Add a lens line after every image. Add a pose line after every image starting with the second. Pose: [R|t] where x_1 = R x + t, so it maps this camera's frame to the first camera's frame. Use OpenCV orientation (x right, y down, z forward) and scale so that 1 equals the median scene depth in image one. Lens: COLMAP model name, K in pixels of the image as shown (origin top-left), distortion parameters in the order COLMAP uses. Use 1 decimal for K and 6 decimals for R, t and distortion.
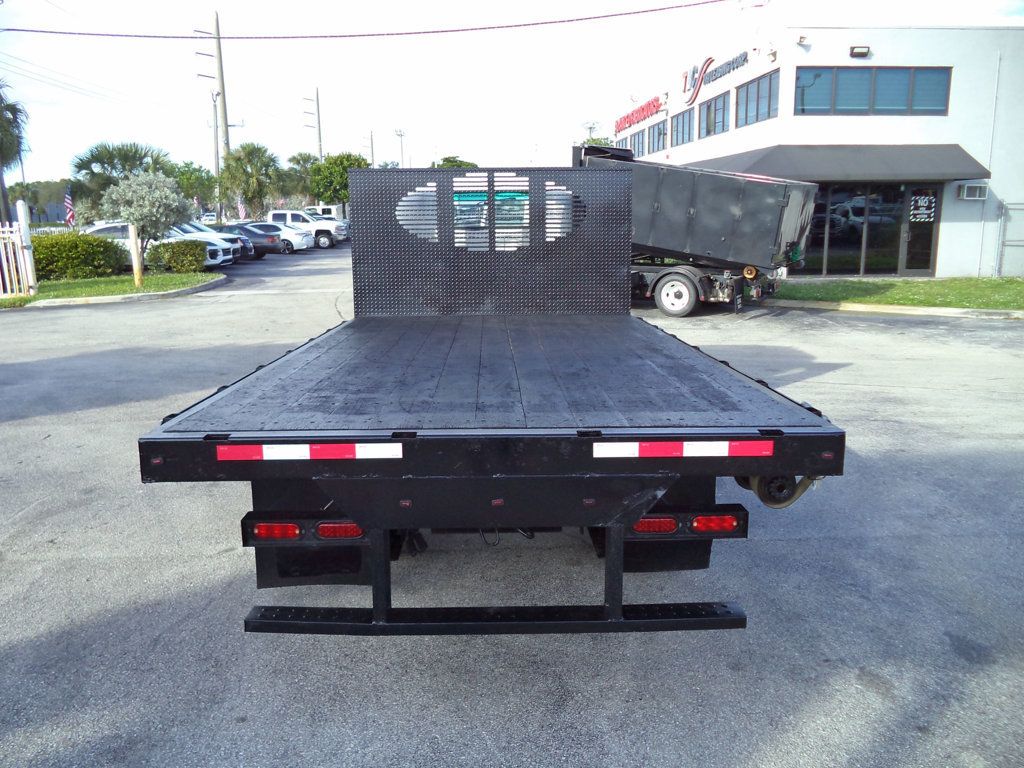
lens RADIAL K [[834.1, 0, 511.0], [0, 834.1, 390.7], [0, 0, 1]] dist [-0.028123, 0.002397]
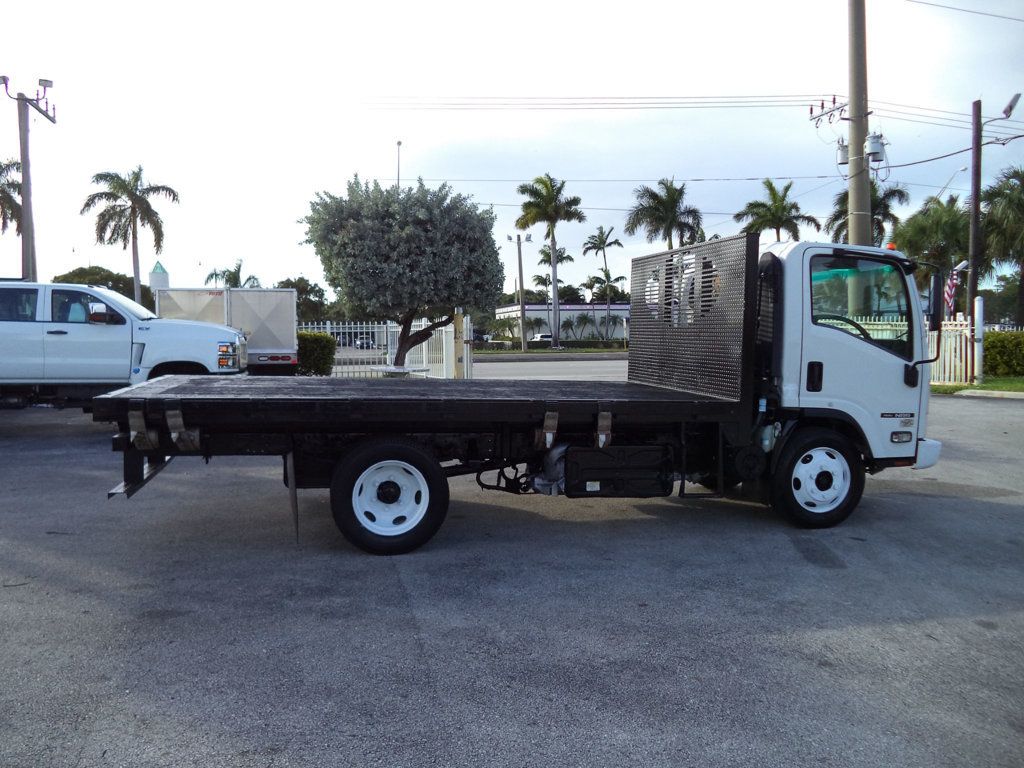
lens RADIAL K [[834.1, 0, 506.8], [0, 834.1, 391.7], [0, 0, 1]] dist [-0.028123, 0.002397]
pose [[0.190112, 0.085740, -0.978011, 0.460018], [-0.204346, 0.977817, 0.046001, -0.045279], [0.960260, 0.191108, 0.203416, 0.290309]]
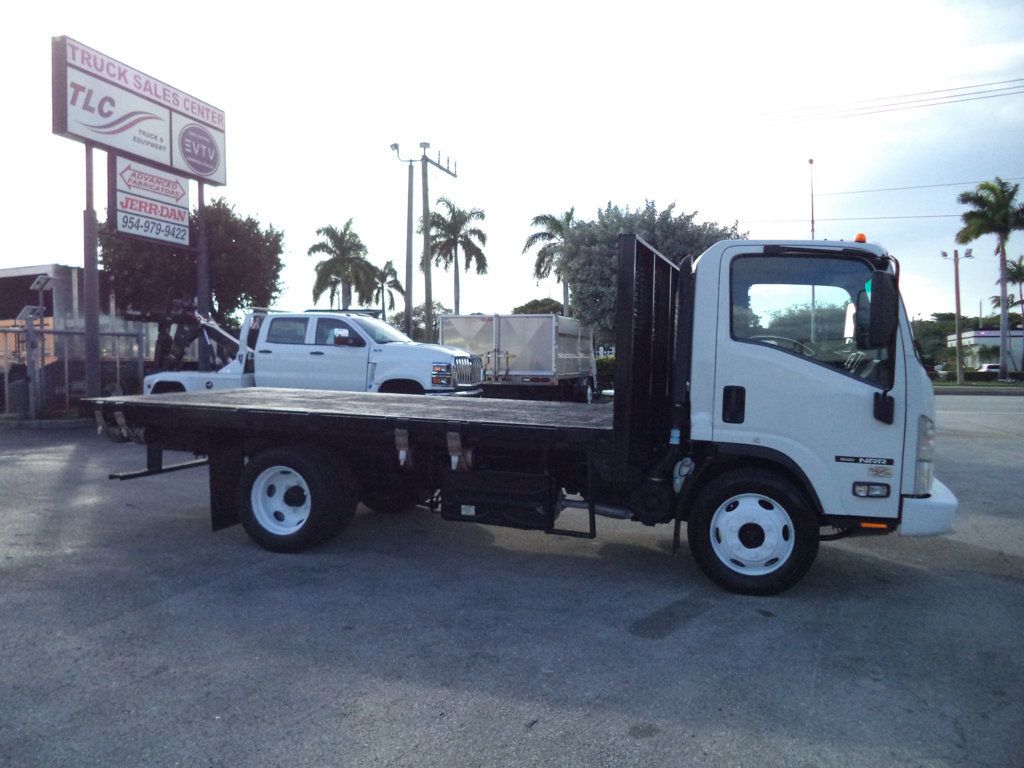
lens RADIAL K [[834.1, 0, 498.2], [0, 834.1, 380.1], [0, 0, 1]] dist [-0.028123, 0.002397]
pose [[-0.343411, 0.037980, -0.938417, 0.430252], [-0.195056, 0.974511, 0.110821, -0.096954], [0.918707, 0.221101, -0.327250, 0.559300]]
